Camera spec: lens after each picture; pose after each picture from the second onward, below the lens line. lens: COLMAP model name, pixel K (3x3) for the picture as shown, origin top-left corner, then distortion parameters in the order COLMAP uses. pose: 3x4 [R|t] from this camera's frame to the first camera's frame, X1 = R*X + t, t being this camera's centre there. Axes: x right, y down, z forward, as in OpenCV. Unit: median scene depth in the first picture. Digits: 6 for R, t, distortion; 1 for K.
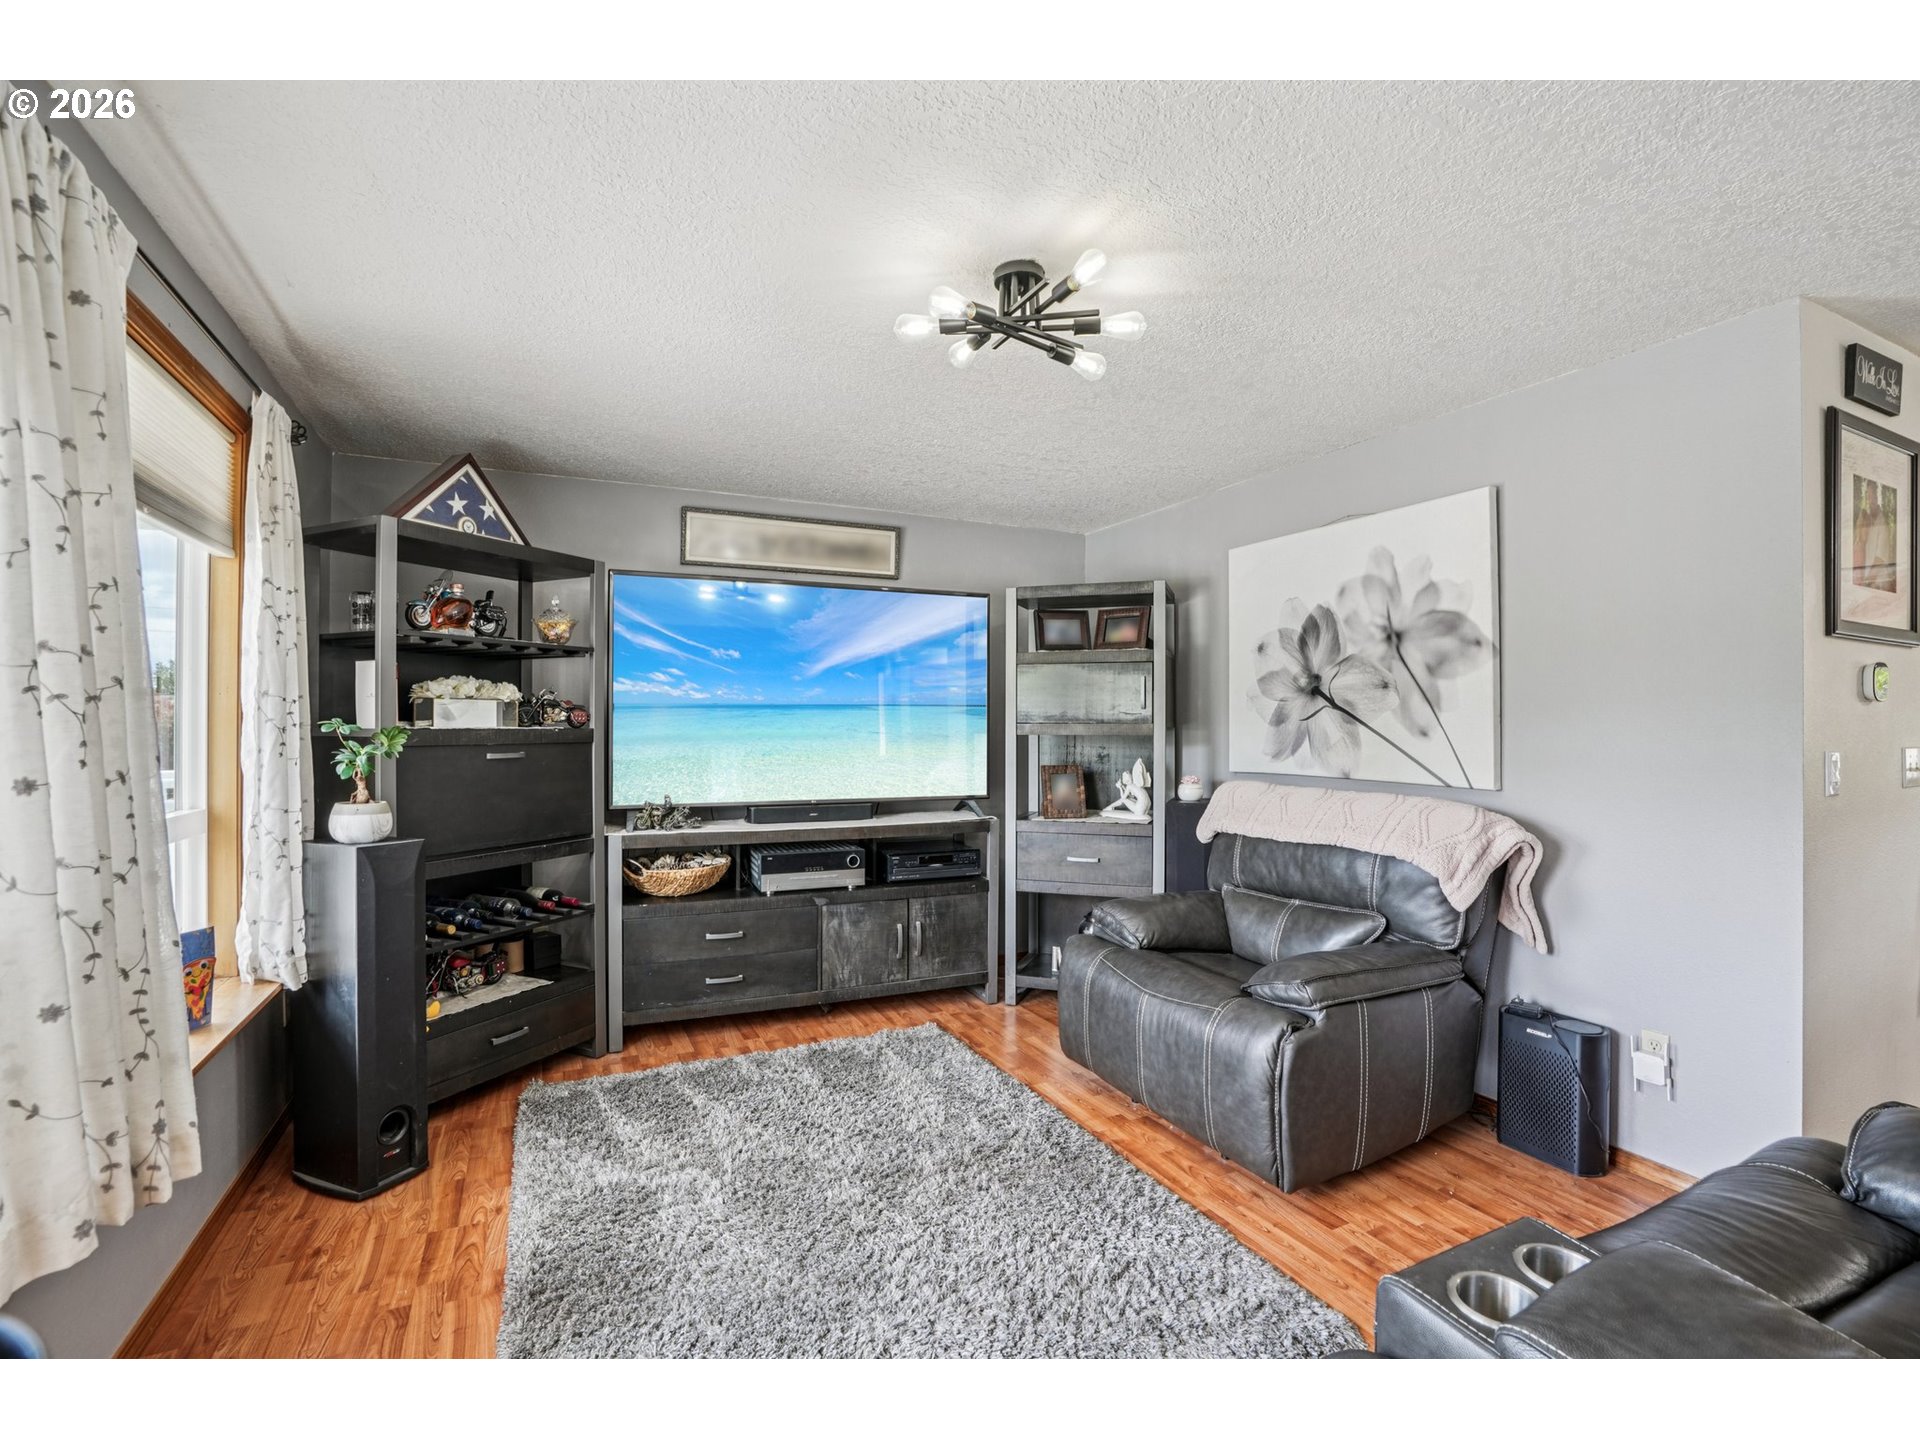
lens RADIAL K [[887.7, 0, 966.9], [0, 887.7, 724.3], [0, 0, 1]] dist [-0.059951, 0.020938]
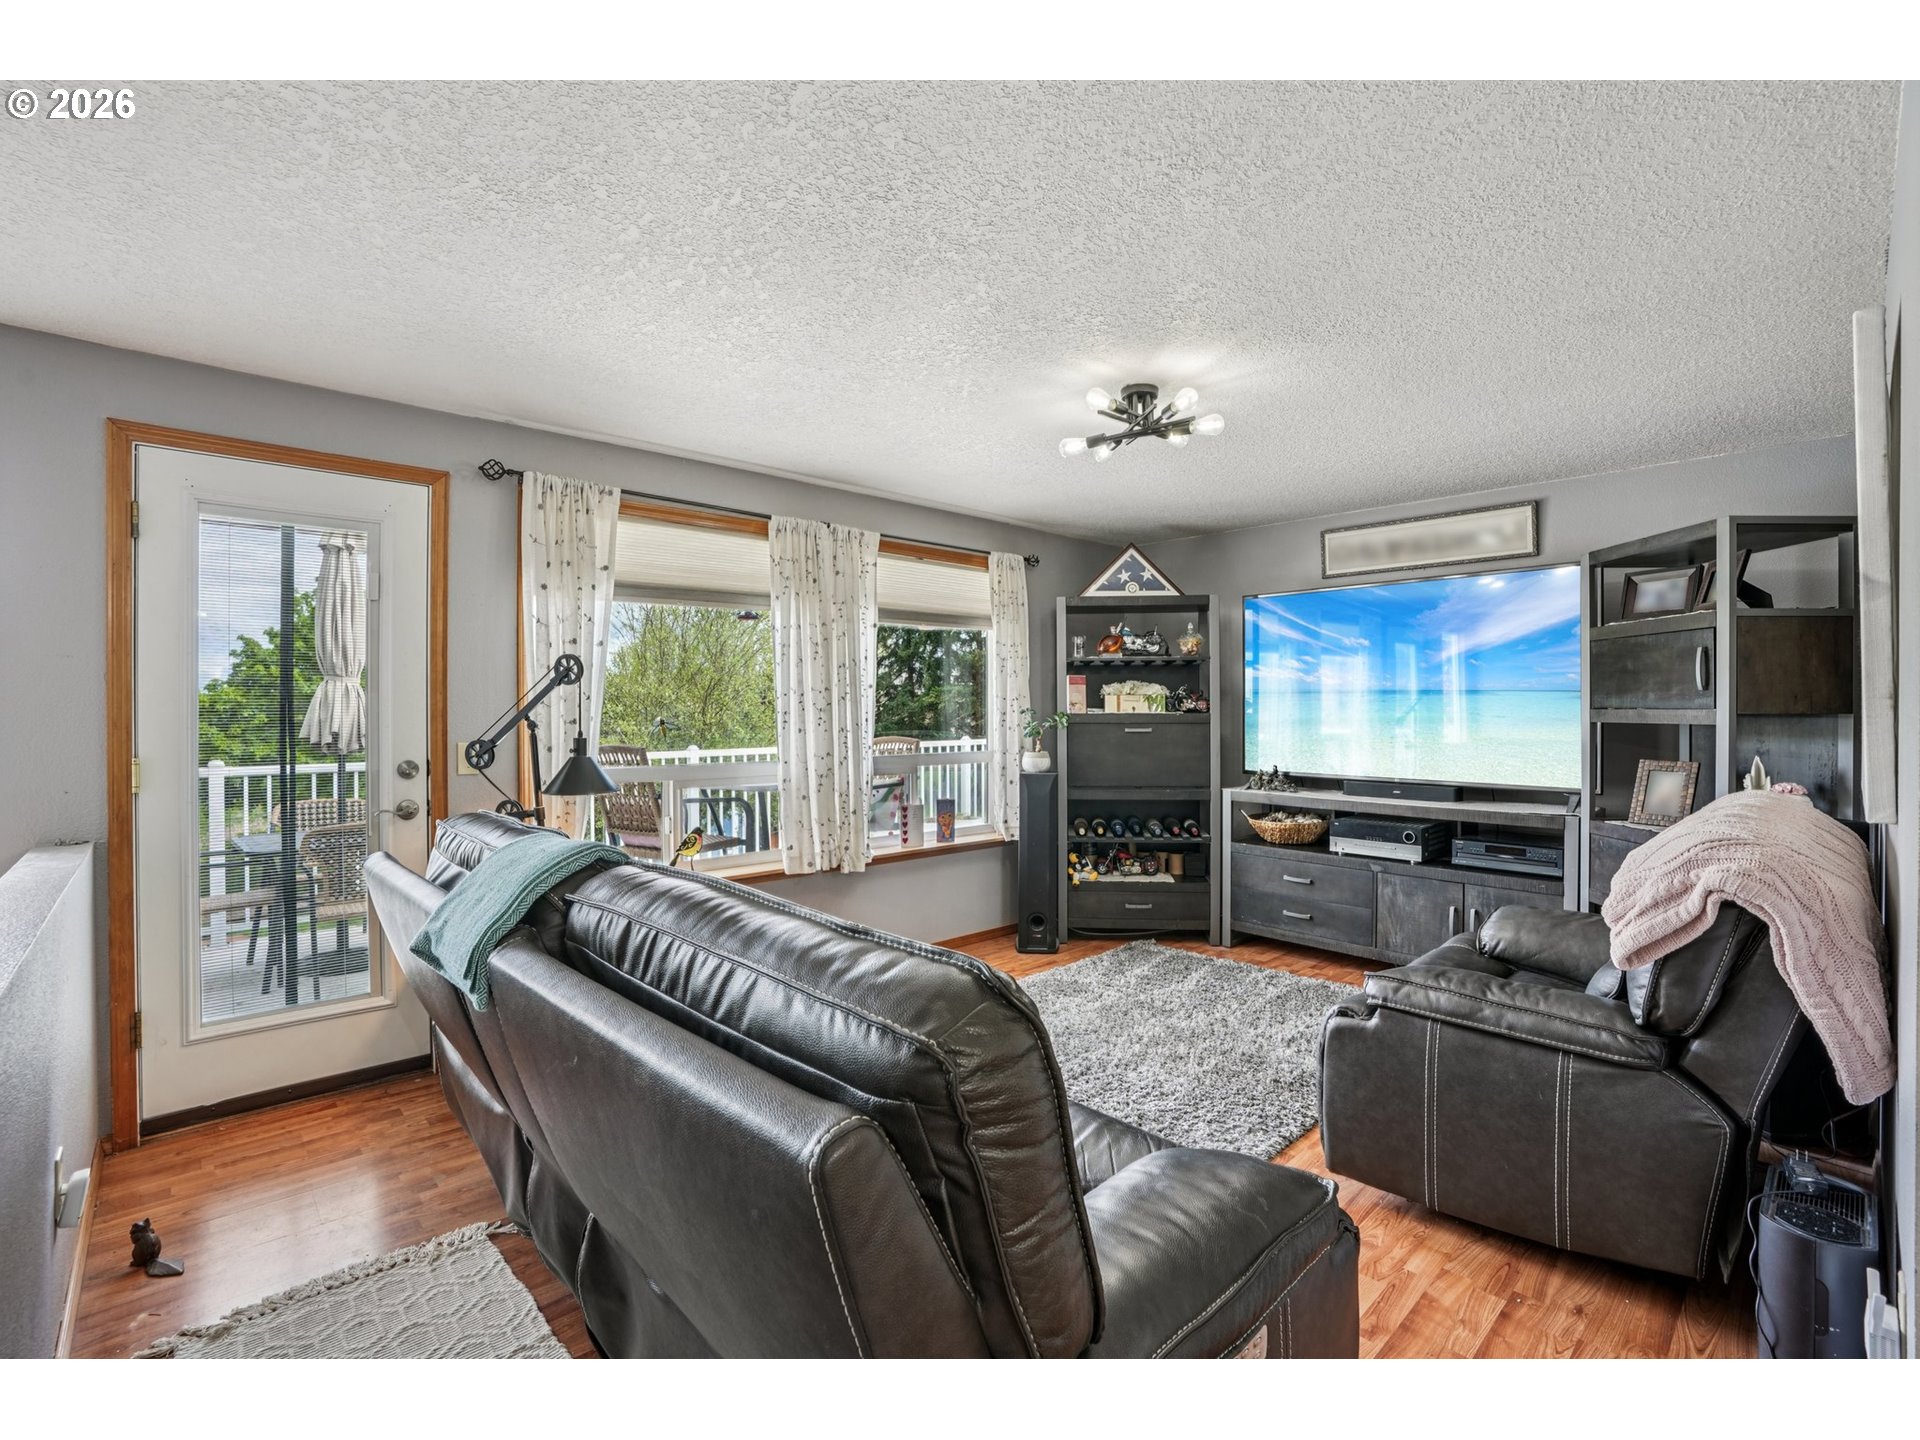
lens RADIAL K [[887.7, 0, 966.9], [0, 887.7, 724.3], [0, 0, 1]] dist [-0.059951, 0.020938]
pose [[0.301428, 0.014582, -0.953377, 0.799561], [0.002300, 0.999869, 0.016020, -0.001309], [0.953486, -0.007022, 0.301355, 0.186928]]
